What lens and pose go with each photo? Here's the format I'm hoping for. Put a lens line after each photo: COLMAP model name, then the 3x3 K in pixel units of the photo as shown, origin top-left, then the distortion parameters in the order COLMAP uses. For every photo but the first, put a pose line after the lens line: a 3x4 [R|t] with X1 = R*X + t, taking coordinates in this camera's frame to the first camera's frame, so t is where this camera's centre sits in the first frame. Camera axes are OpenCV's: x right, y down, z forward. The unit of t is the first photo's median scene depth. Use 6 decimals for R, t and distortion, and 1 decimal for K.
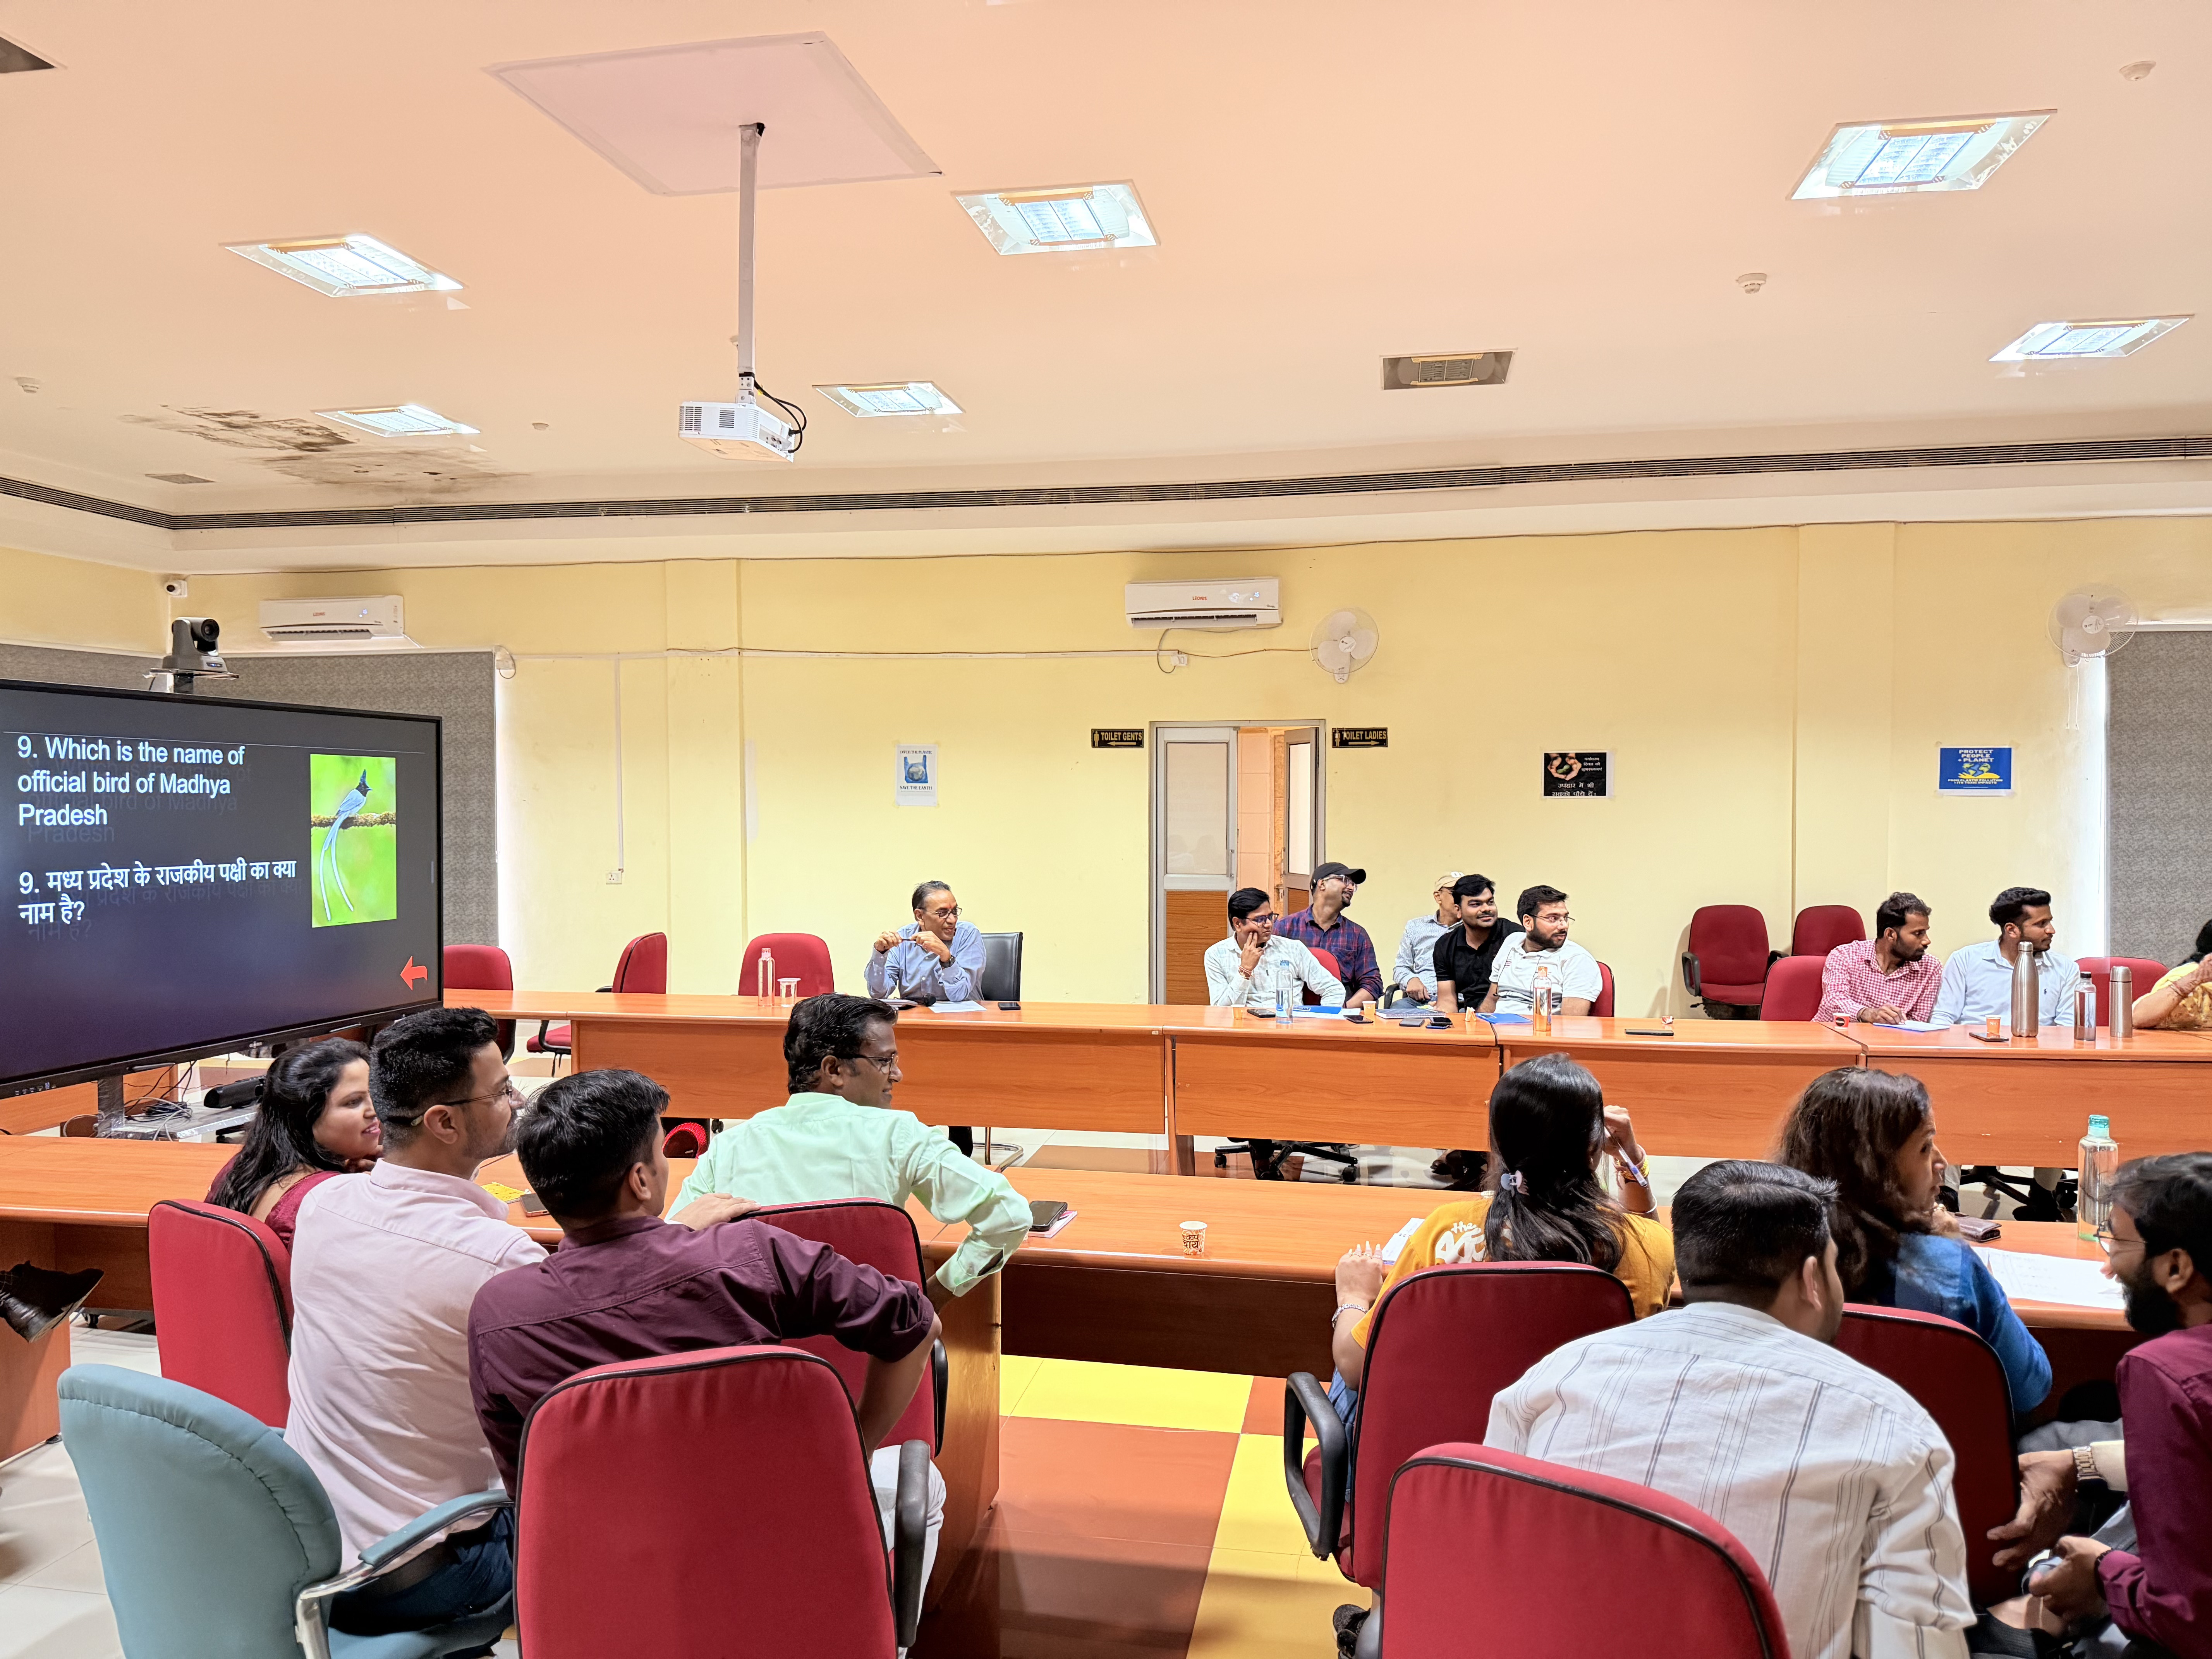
lens RADIAL K [[1551.8, 0, 1112.3], [0, 1551.8, 845.2], [0, 0, 1]] dist [0.072766, -0.087002]
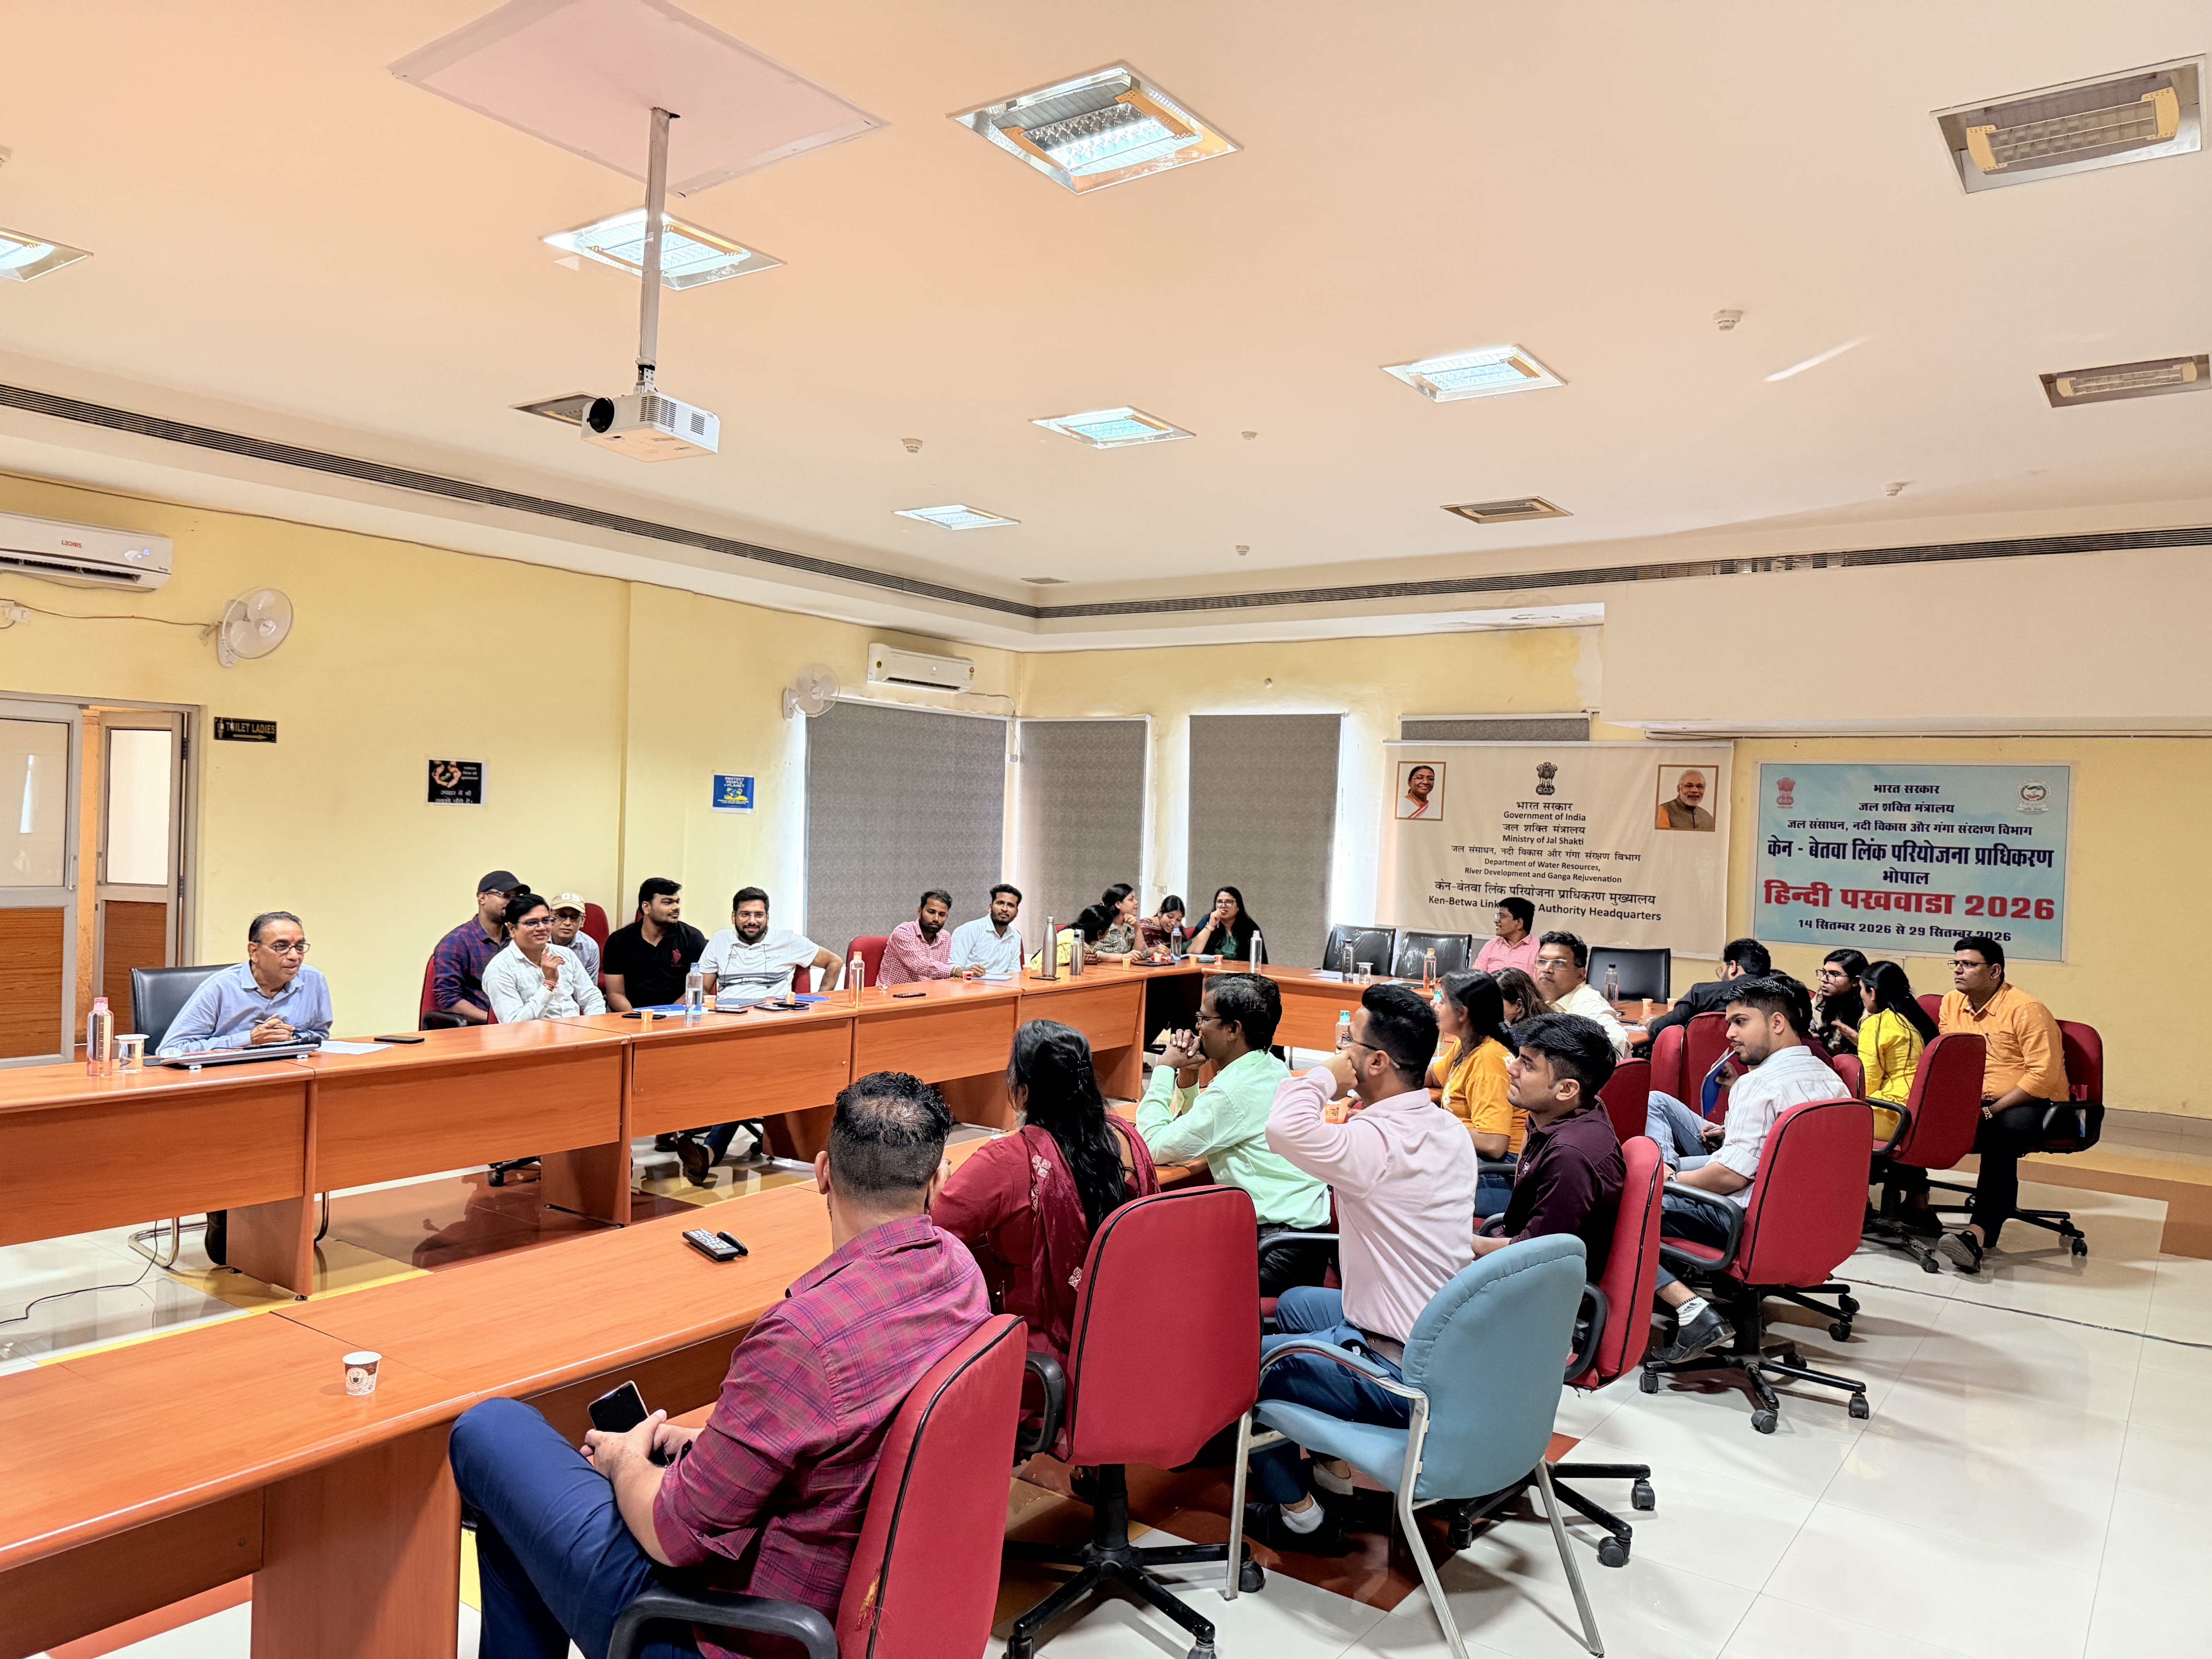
lens RADIAL K [[1551.8, 0, 1114.8], [0, 1551.8, 846.6], [0, 0, 1]] dist [0.072766, -0.087002]
pose [[0.423422, 0.002732, 0.905928, -0.475477], [-0.007439, 0.999972, 0.000462, -0.006466], [-0.905902, -0.006935, 0.423431, 0.167868]]
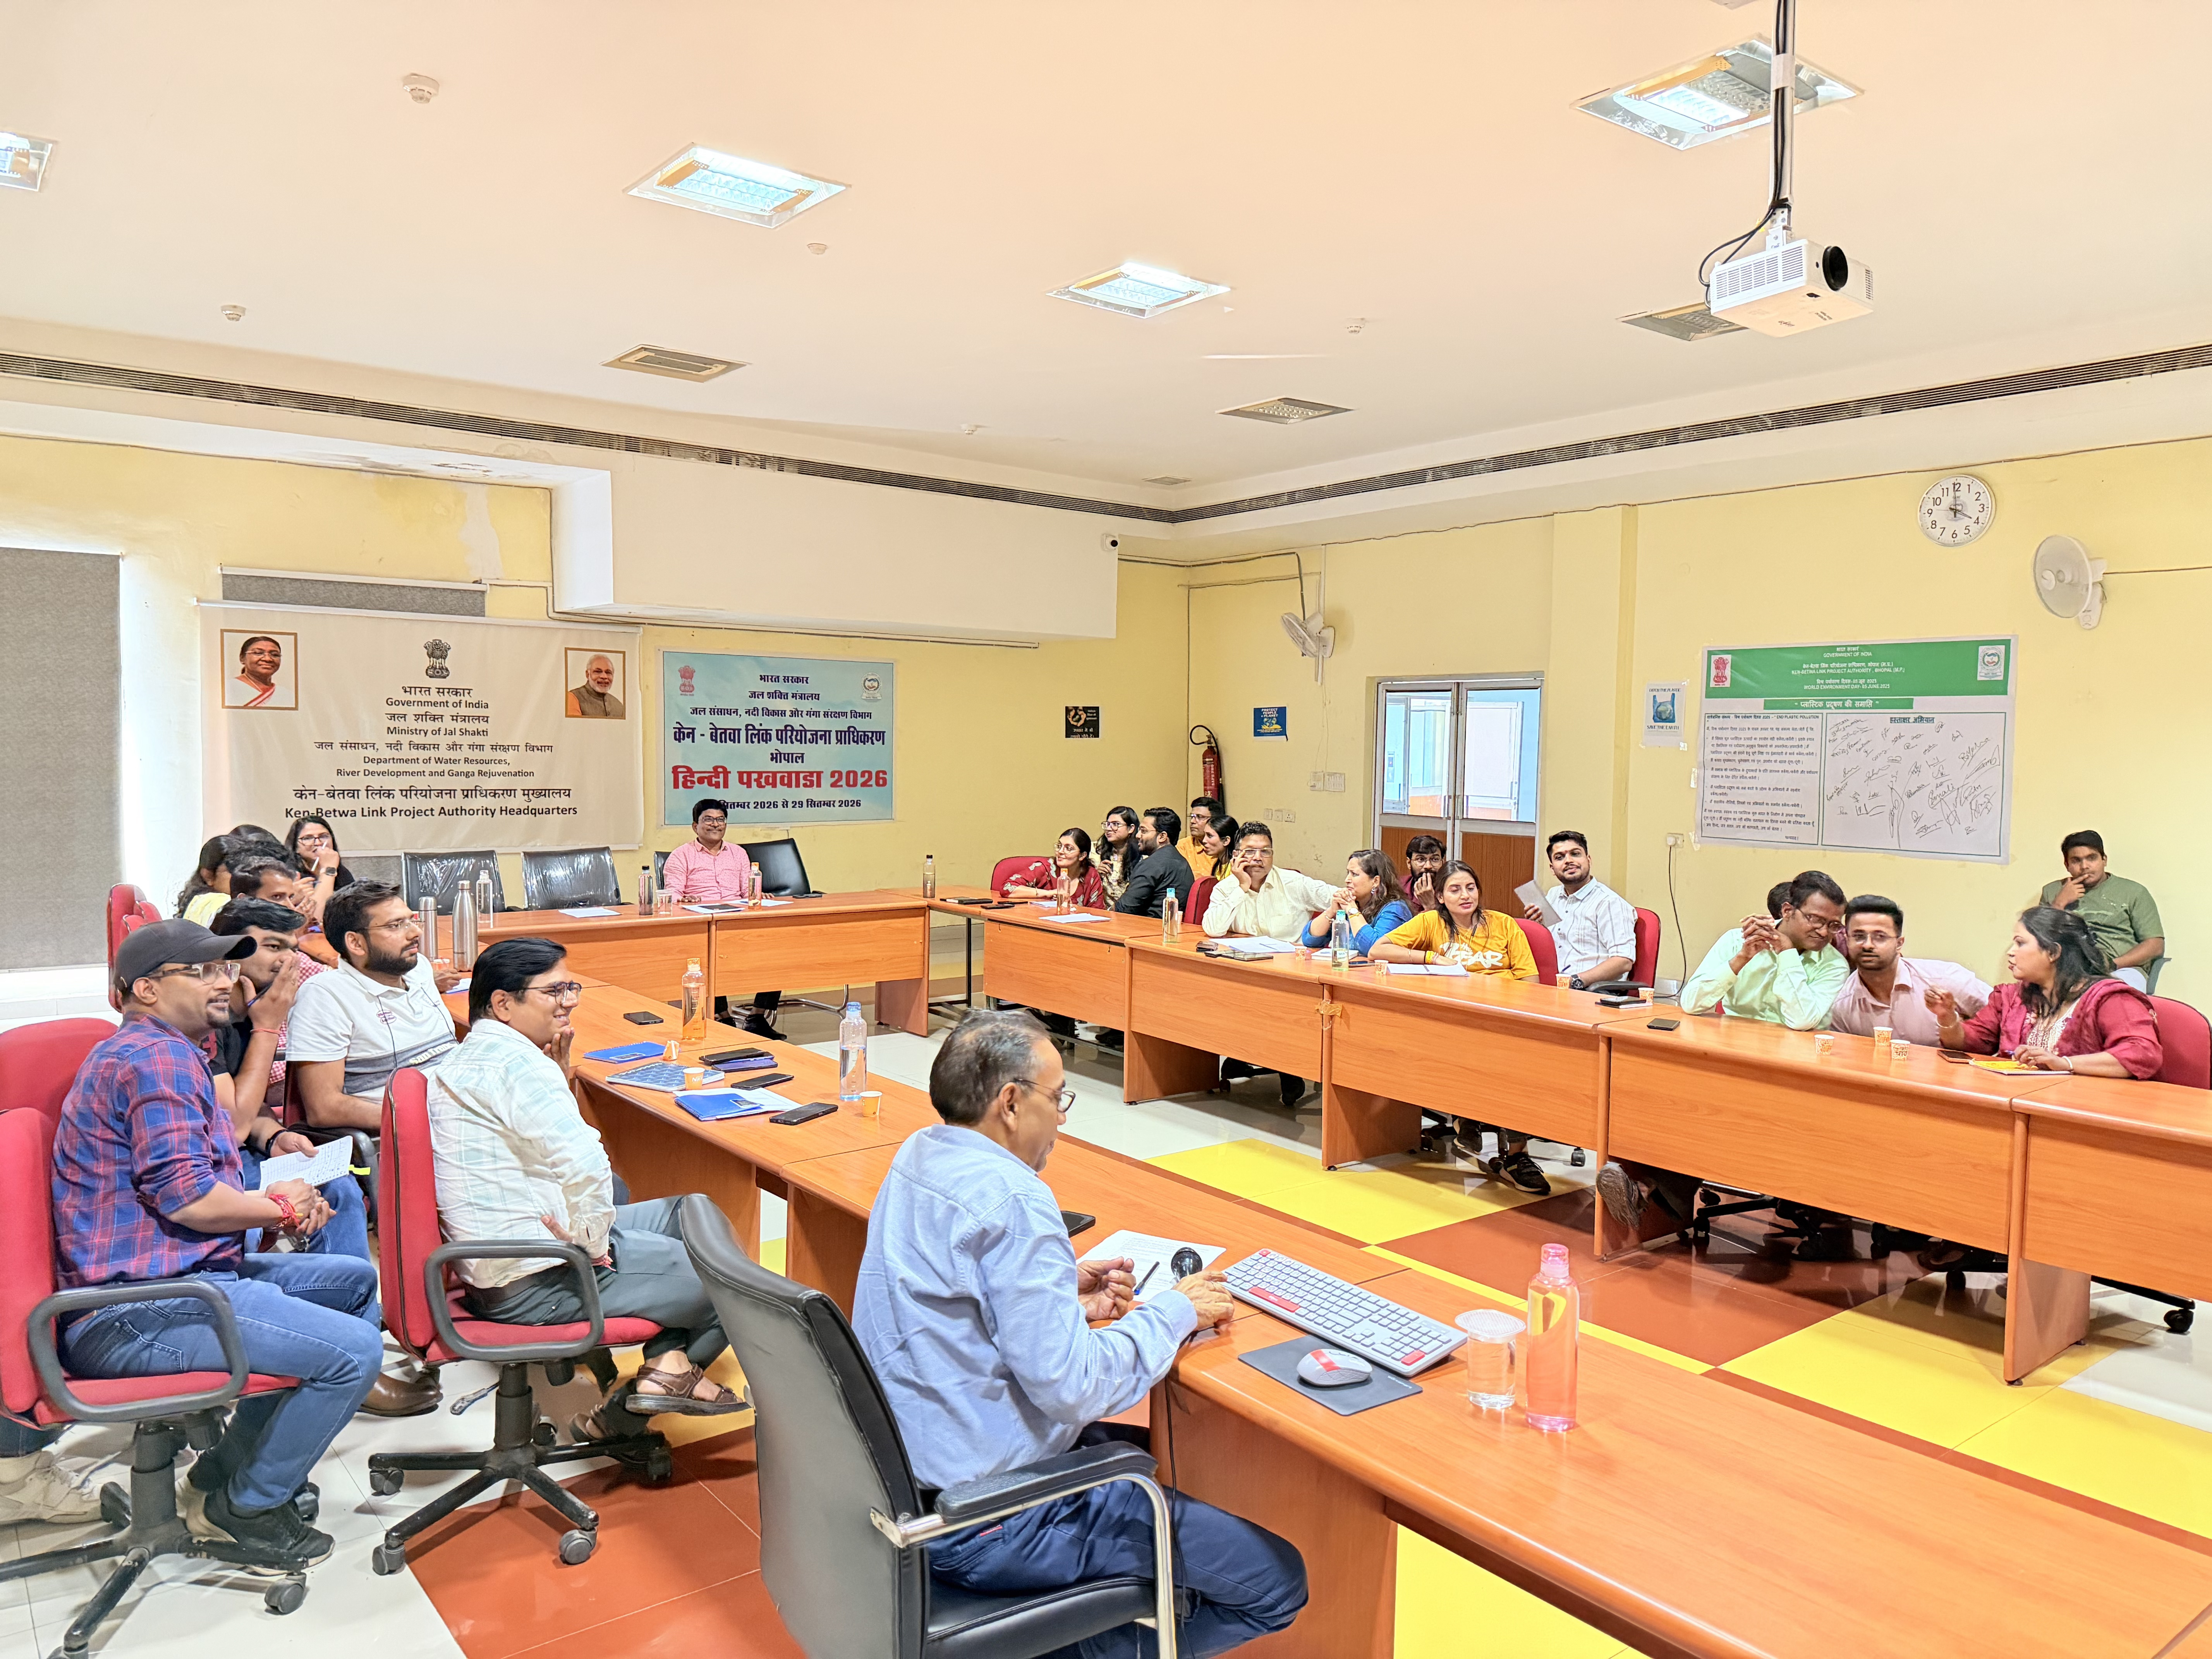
lens RADIAL K [[1551.8, 0, 1128.9], [0, 1551.8, 839.9], [0, 0, 1]] dist [0.072766, -0.087002]
pose [[-0.761646, -0.052983, 0.645824, -0.246588], [0.008503, 0.995749, 0.091718, -0.034147], [-0.647938, 0.075348, -0.757957, 0.889464]]
